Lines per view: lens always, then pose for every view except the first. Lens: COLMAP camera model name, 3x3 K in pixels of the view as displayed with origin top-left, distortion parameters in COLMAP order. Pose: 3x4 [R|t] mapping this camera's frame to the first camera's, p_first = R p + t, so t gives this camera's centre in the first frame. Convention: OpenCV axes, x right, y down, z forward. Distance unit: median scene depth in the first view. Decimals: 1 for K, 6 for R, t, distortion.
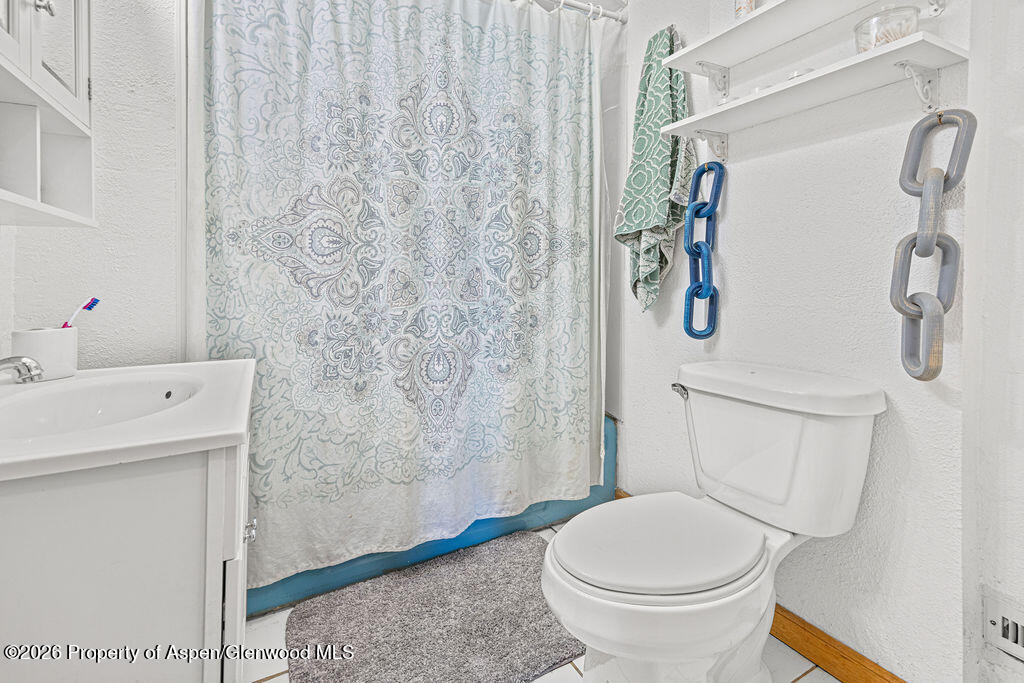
lens RADIAL K [[444.3, 0, 492.8], [0, 444.3, 274.1], [0, 0, 1]] dist [0.007258, 0.000221]
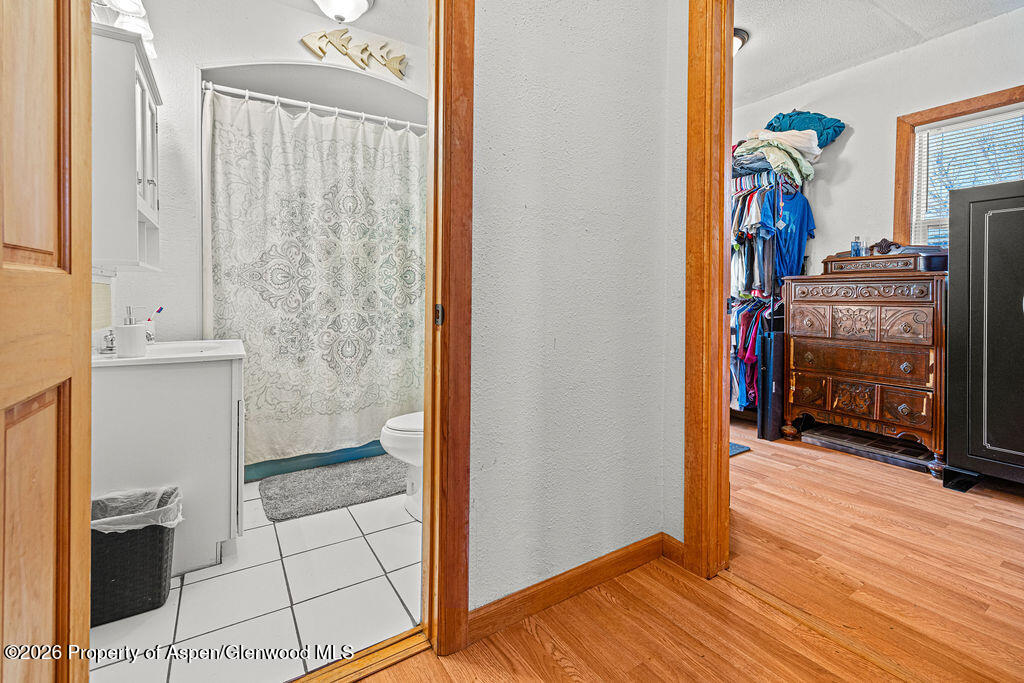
lens RADIAL K [[444.3, 0, 495.0], [0, 444.3, 302.9], [0, 0, 1]] dist [0.007258, 0.000221]
pose [[0.997603, 0.004653, 0.069044, 0.336899], [-0.006547, 0.999608, 0.027238, -0.020736], [-0.068890, -0.027625, 0.997242, -0.783739]]
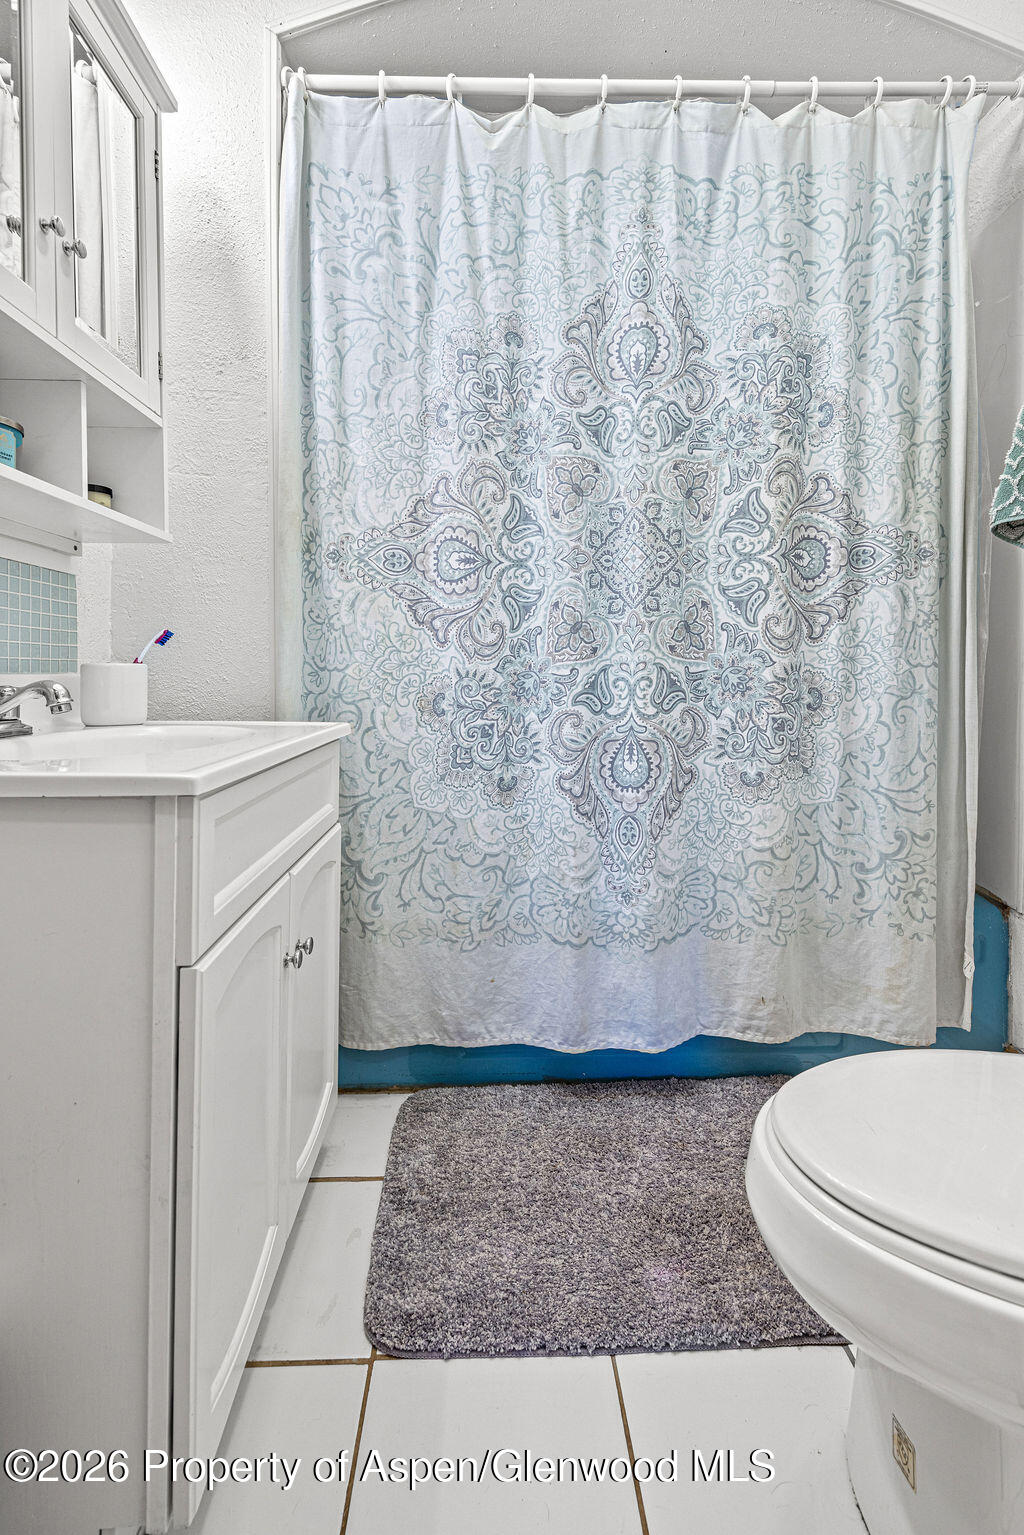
lens RADIAL K [[665.9, 0, 523.6], [0, 665.9, 667.1], [0, 0, 1]] dist [0.007258, 0.000221]
pose [[0.909700, 0.007423, -0.415200, 0.125127], [-0.005495, 0.999968, 0.005837, 0.075265], [0.415230, -0.003028, 0.909712, 0.124109]]
